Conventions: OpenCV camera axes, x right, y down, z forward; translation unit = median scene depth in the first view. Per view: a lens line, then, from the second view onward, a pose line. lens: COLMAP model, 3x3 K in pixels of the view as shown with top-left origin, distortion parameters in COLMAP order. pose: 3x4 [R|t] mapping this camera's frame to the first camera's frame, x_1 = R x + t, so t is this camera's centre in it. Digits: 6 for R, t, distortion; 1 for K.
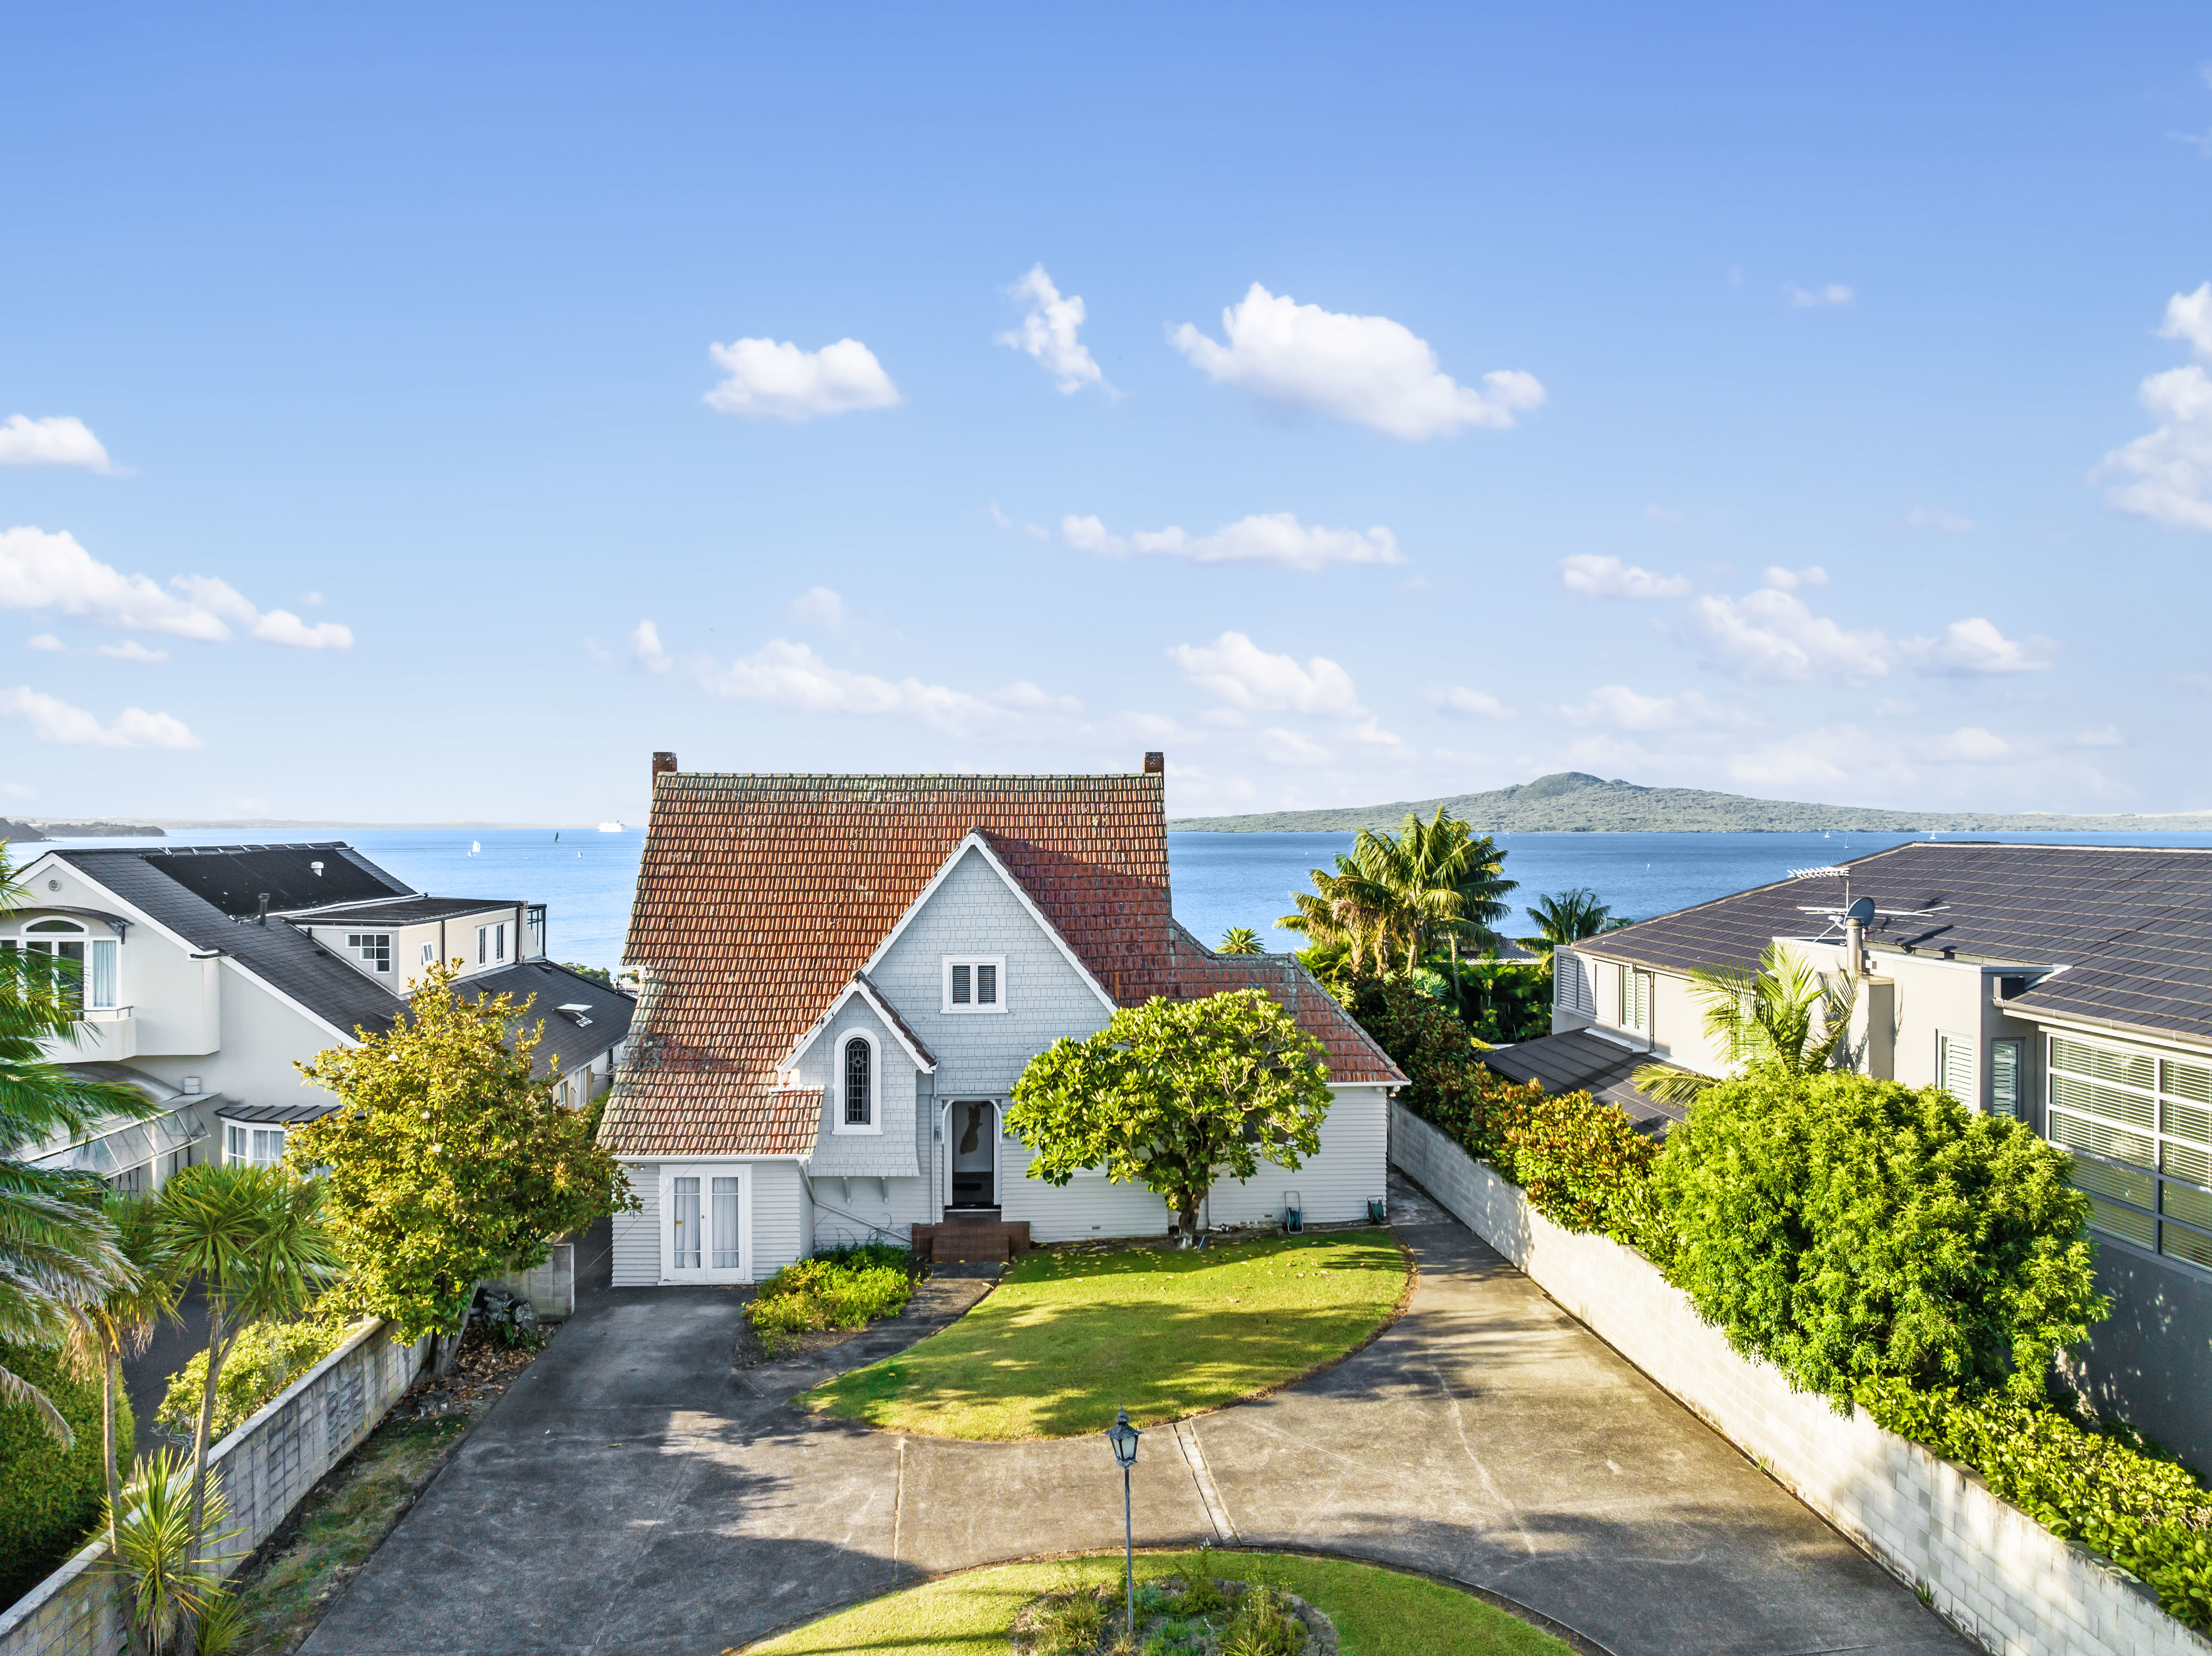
lens RADIAL K [[1565.6, 0, 1106.0], [0, 1565.6, 828.0], [0, 0, 1]] dist [-0.039644, 0.004764]
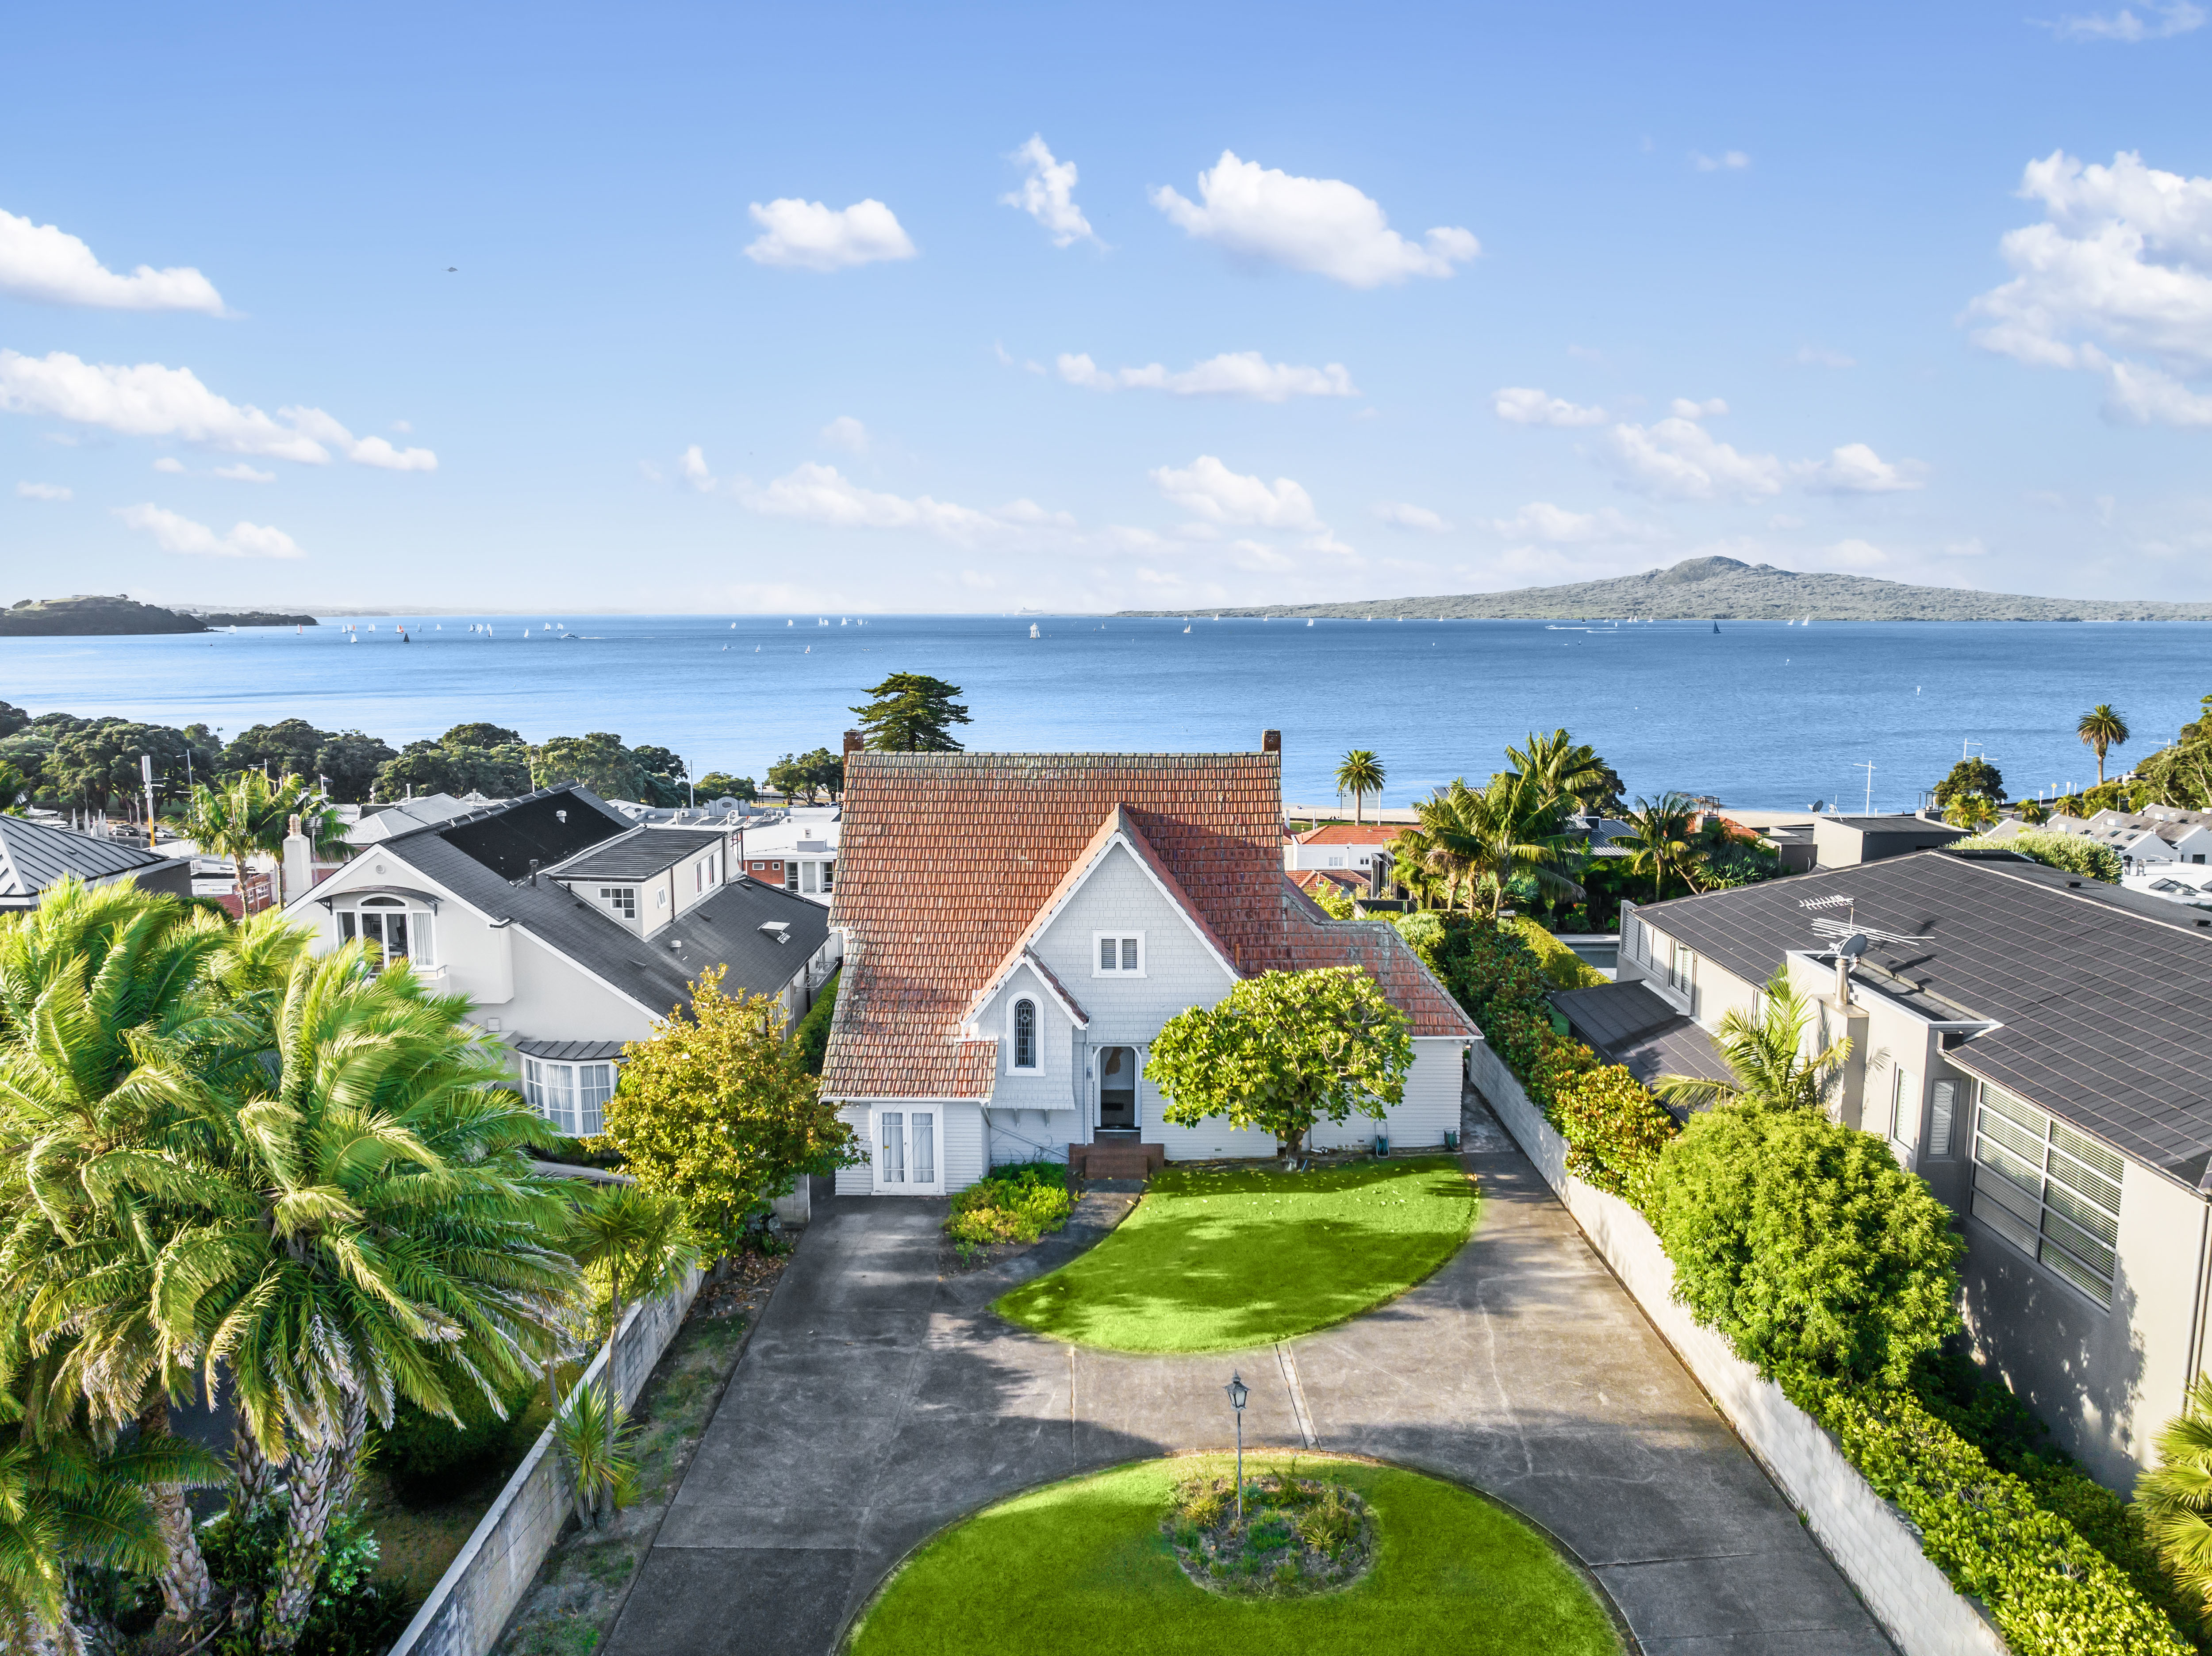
lens RADIAL K [[1561.0, 0, 1106.0], [0, 1561.0, 828.0], [0, 0, 1]] dist [-0.034412, -0.009178]
pose [[0.996876, 0.010008, -0.078349, -0.001066], [0.000794, 0.990621, 0.136637, -0.175713], [0.078982, -0.136272, 0.987518, -0.195896]]
